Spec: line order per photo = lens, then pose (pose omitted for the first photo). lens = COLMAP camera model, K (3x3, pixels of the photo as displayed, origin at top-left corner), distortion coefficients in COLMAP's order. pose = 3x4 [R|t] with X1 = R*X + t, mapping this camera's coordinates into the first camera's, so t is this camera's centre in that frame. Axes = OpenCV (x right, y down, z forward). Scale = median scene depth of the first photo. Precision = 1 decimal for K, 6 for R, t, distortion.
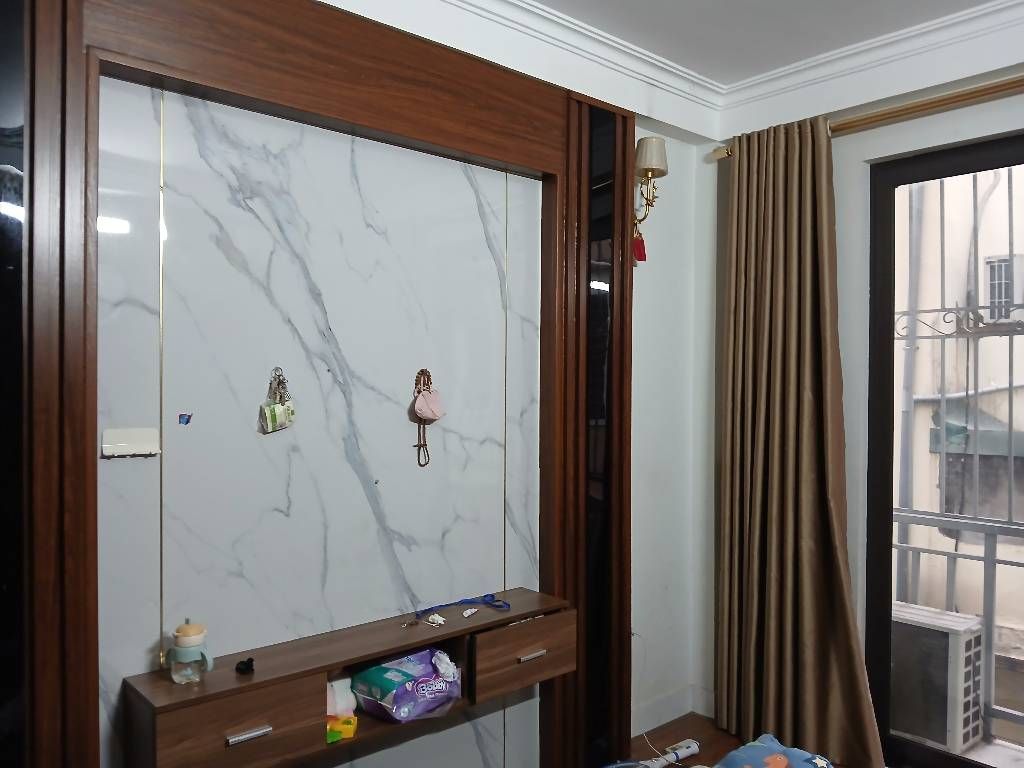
lens RADIAL K [[776.8, 0, 512.0], [0, 776.8, 384.0], [0, 0, 1]] dist [0.067033, -0.150501]
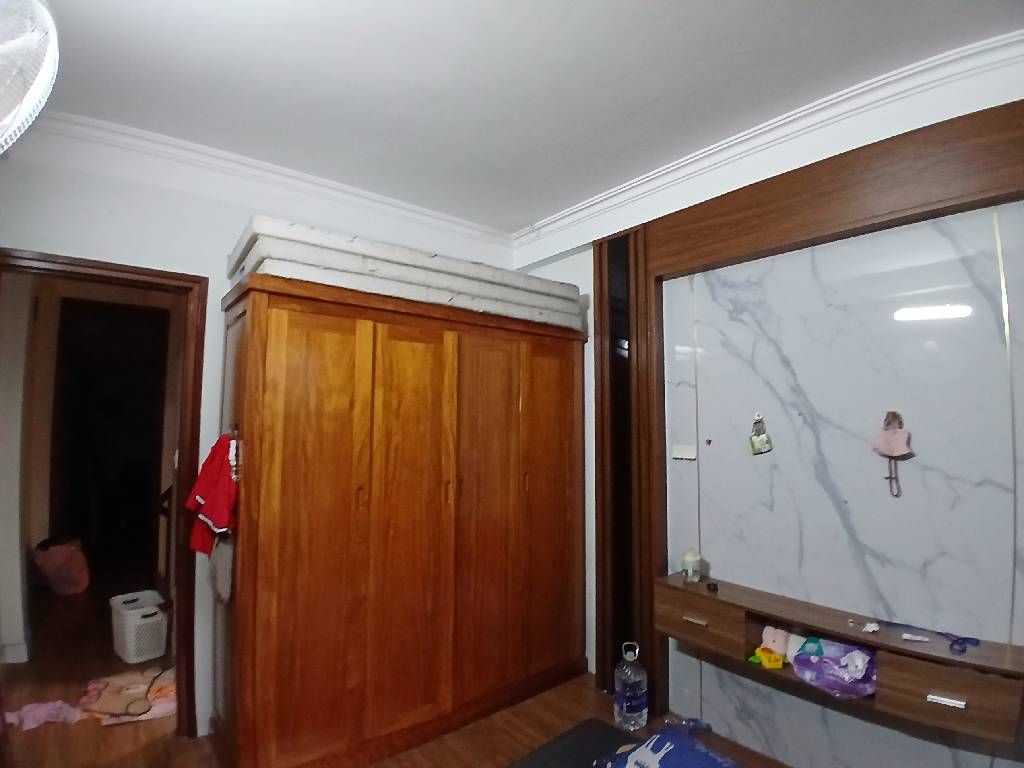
lens RADIAL K [[499.4, 0, 512.0], [0, 499.4, 384.0], [0, 0, 1]] dist [-0.000677, -0.041175]
pose [[-0.038372, -0.076857, -0.996304, 0.561538], [-0.009892, 0.997018, -0.076531, 0.001383], [0.999215, 0.006919, -0.039018, 0.411213]]
